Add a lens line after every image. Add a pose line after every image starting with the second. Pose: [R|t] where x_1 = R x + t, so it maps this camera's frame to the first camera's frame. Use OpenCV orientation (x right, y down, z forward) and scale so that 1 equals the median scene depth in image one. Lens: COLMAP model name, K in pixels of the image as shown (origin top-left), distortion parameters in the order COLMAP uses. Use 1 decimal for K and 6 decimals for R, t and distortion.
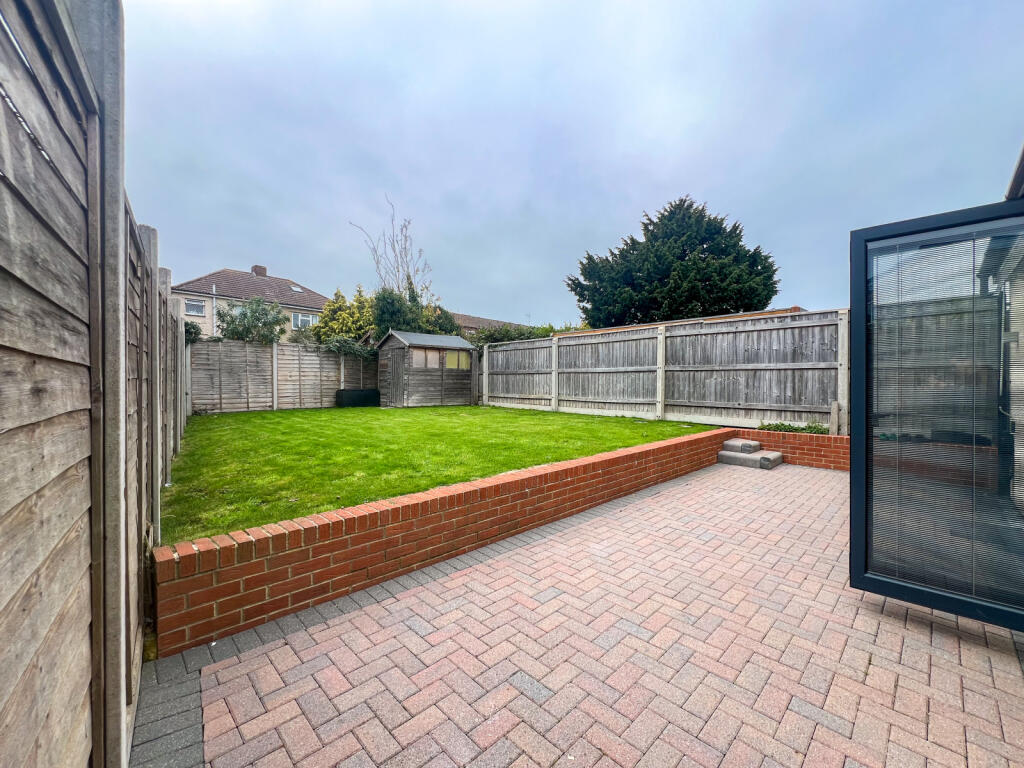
lens RADIAL K [[424.6, 0, 510.1], [0, 424.6, 382.1], [0, 0, 1]] dist [0.000124, -0.000150]
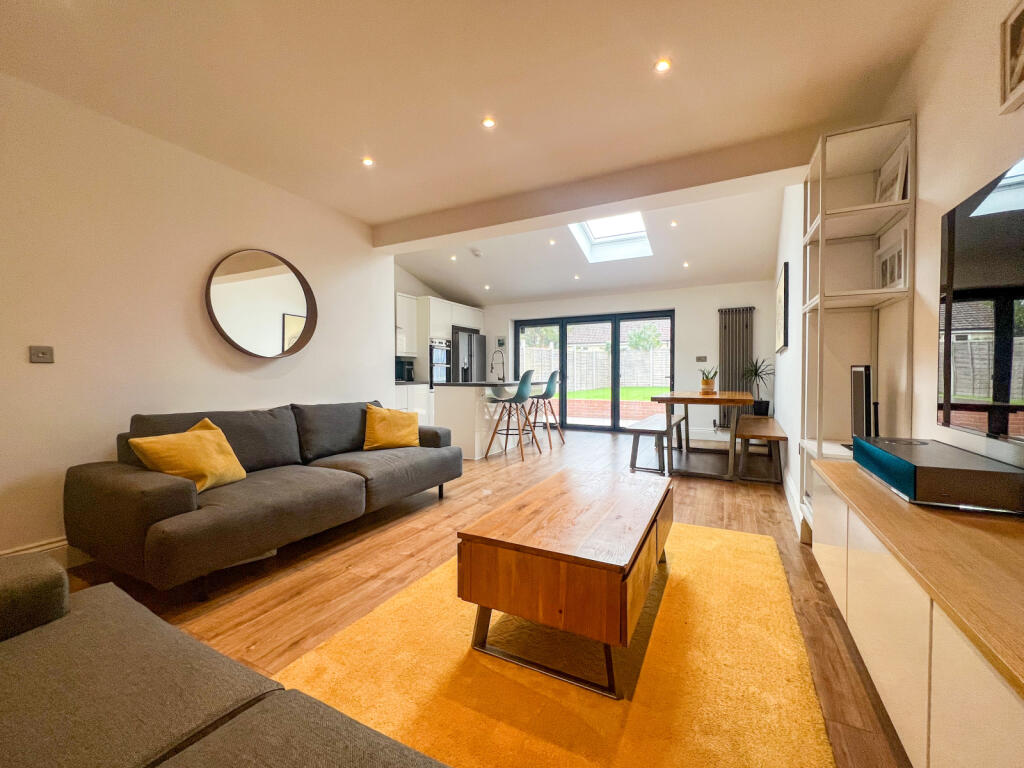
lens RADIAL K [[416.0, 0, 509.8], [0, 416.0, 383.0], [0, 0, 1]] dist [-0.001588, -0.000079]
pose [[0.299966, 0.018202, -0.953776, 0.953551], [0.000741, 0.999813, 0.019313, 0.016111], [0.953950, -0.006500, 0.299896, -0.078488]]
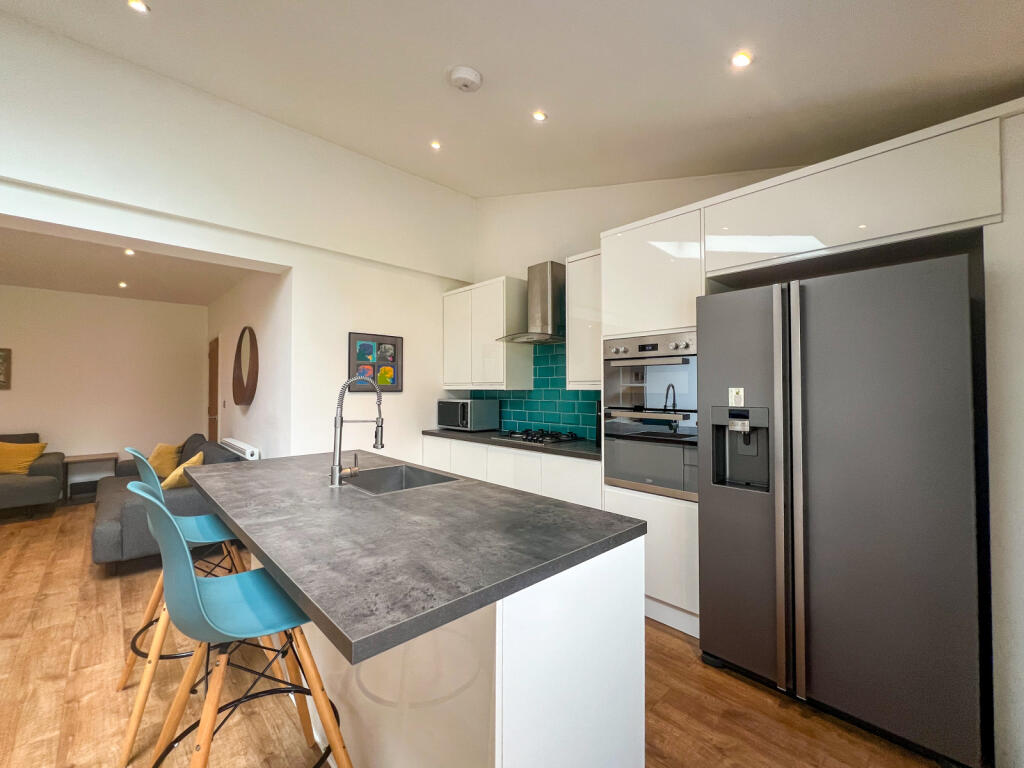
lens RADIAL K [[424.6, 0, 510.1], [0, 424.6, 382.1], [0, 0, 1]] dist [0.000124, -0.000150]
pose [[-0.999605, -0.004325, 0.027781, 0.377488], [-0.004859, 0.999804, -0.019187, -0.010631], [-0.027693, -0.019314, -0.999430, 0.232695]]
